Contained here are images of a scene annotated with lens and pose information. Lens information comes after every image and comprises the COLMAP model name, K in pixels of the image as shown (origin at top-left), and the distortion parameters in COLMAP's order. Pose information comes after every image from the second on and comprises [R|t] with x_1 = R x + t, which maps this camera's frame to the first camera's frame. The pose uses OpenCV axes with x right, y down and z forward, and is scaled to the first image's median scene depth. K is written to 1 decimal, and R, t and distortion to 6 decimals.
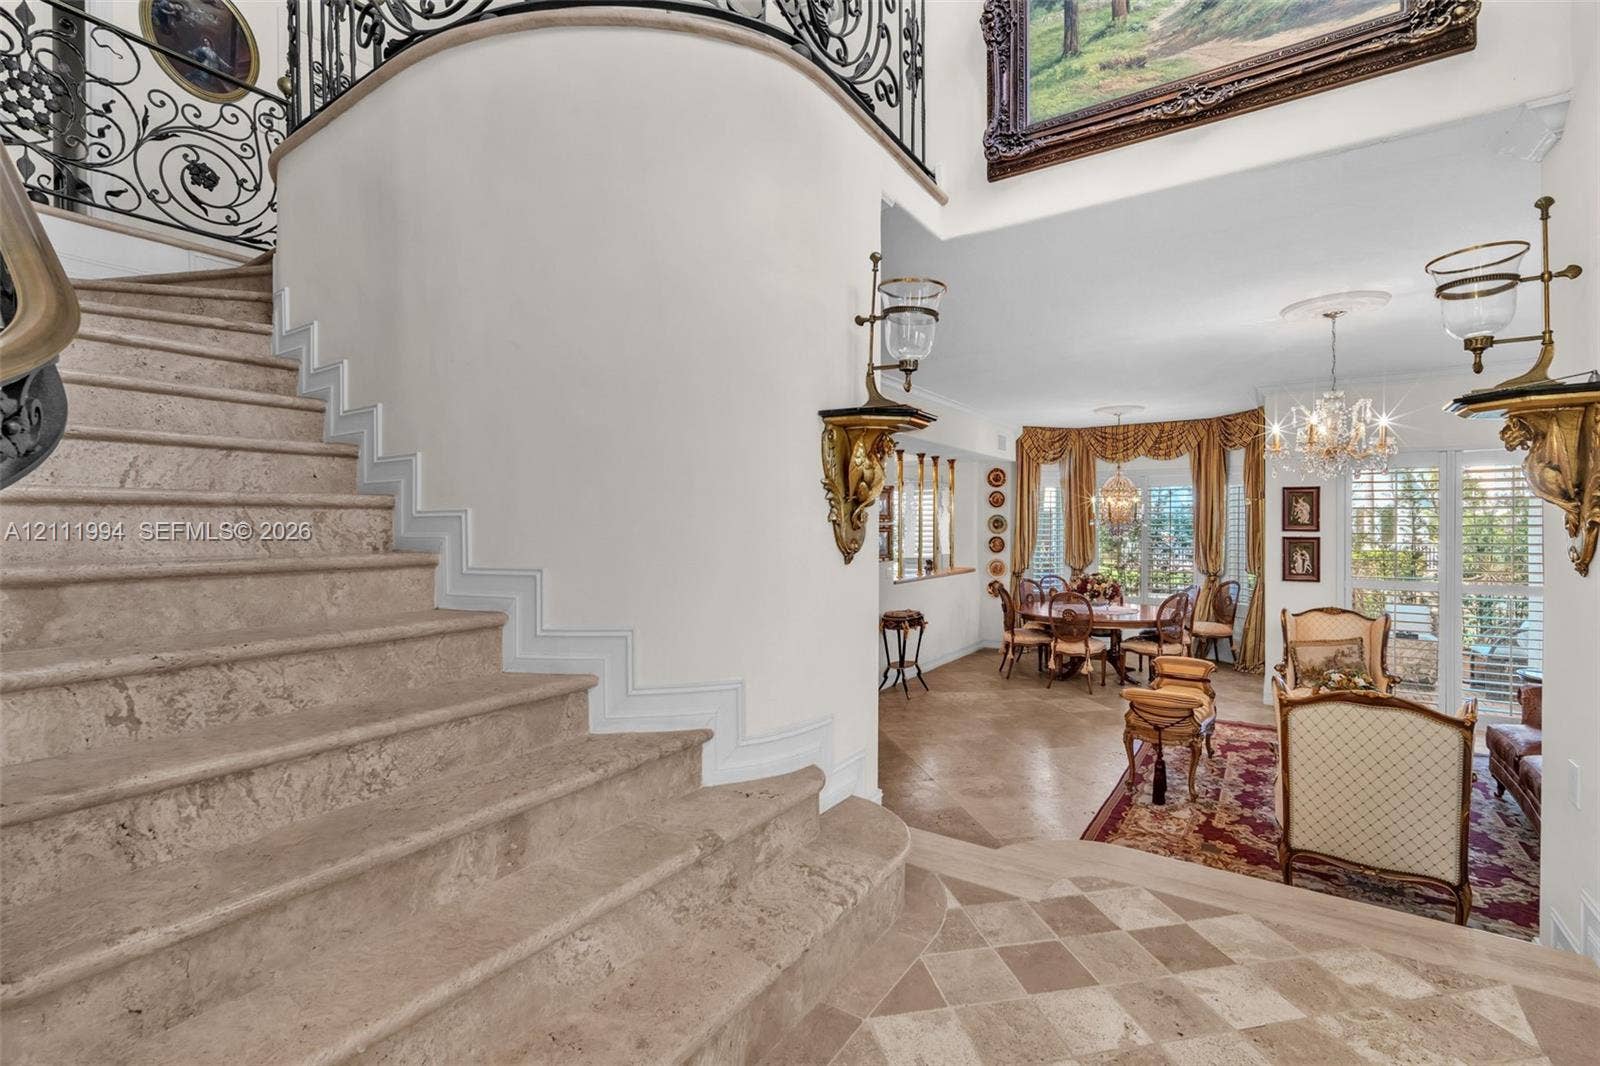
lens RADIAL K [[710.6, 0, 804.1], [0, 710.6, 531.3], [0, 0, 1]] dist [-0.012392, 0.003601]
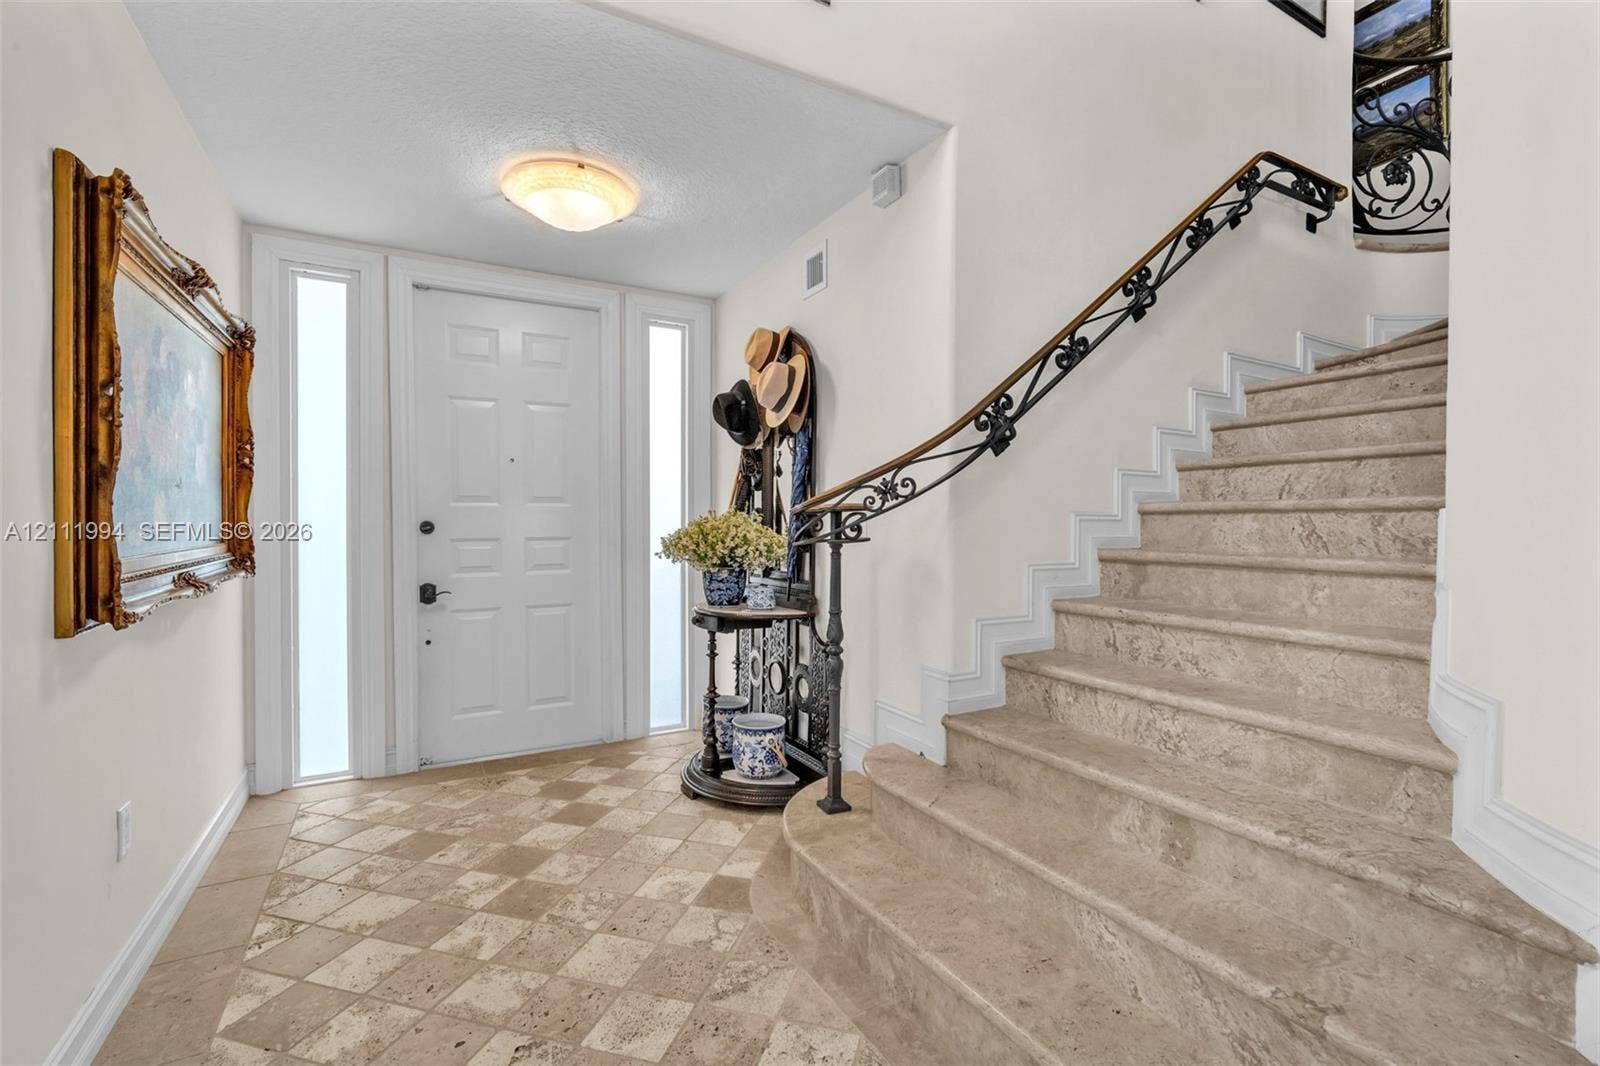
lens RADIAL K [[710.6, 0, 804.9], [0, 710.6, 529.4], [0, 0, 1]] dist [-0.012392, 0.003601]
pose [[-0.452639, 0.007492, -0.891662, 0.654422], [-0.010276, 0.999854, 0.013618, -0.015249], [0.891634, 0.015327, -0.452497, 0.863062]]
